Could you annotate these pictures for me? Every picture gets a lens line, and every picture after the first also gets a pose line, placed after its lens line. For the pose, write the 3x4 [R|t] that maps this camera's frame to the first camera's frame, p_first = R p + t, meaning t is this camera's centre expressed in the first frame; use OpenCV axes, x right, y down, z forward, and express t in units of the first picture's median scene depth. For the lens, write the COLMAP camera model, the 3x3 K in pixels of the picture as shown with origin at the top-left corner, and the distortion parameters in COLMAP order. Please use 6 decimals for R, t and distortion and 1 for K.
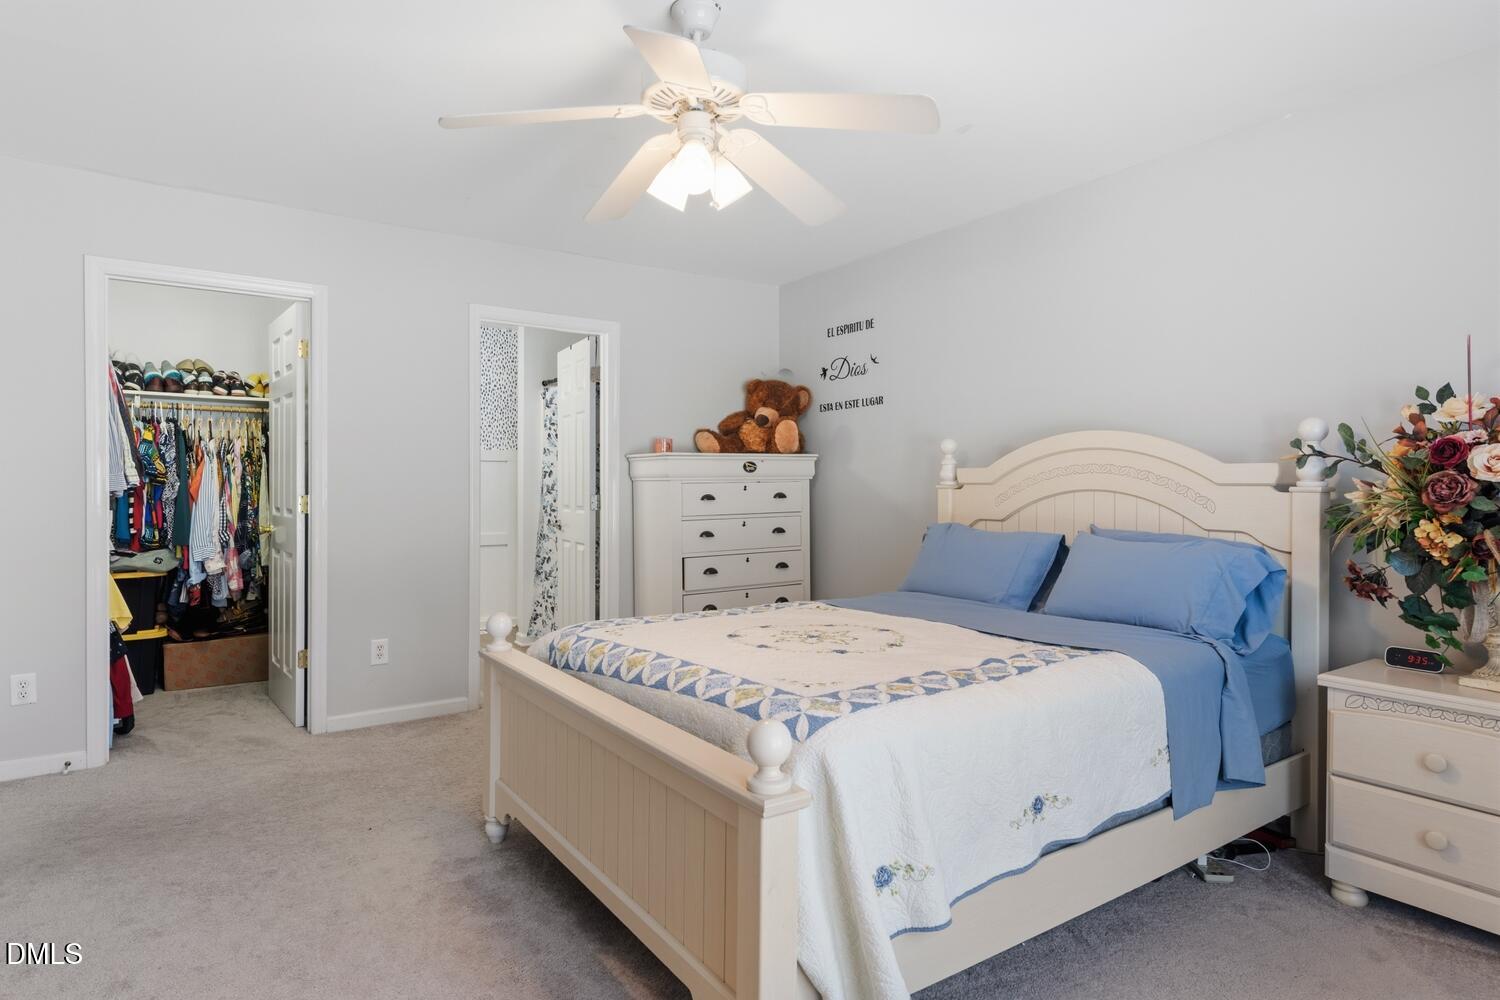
lens RADIAL K [[841.4, 0, 760.5], [0, 841.4, 480.3], [0, 0, 1]] dist [0.012342, -0.001027]
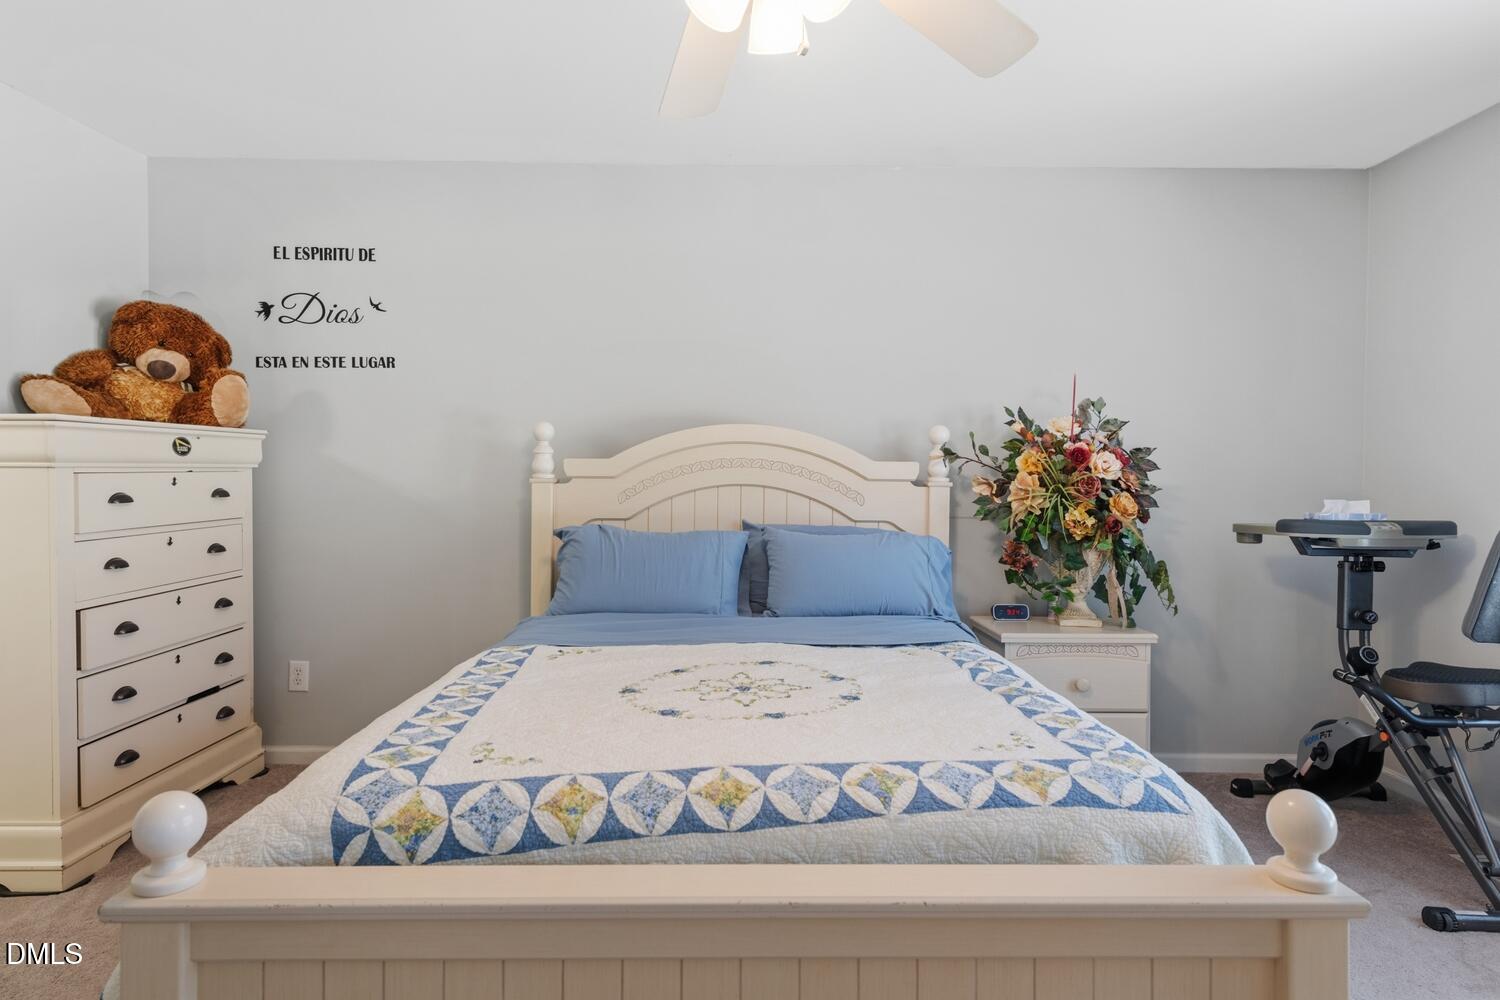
lens RADIAL K [[841.4, 0, 760.5], [0, 841.4, 480.3], [0, 0, 1]] dist [0.012342, -0.001027]
pose [[0.551293, 0.001269, 0.834311, -0.343650], [-0.010798, 0.999926, 0.005614, 0.000605], [-0.834242, -0.012104, 0.551266, 0.374560]]
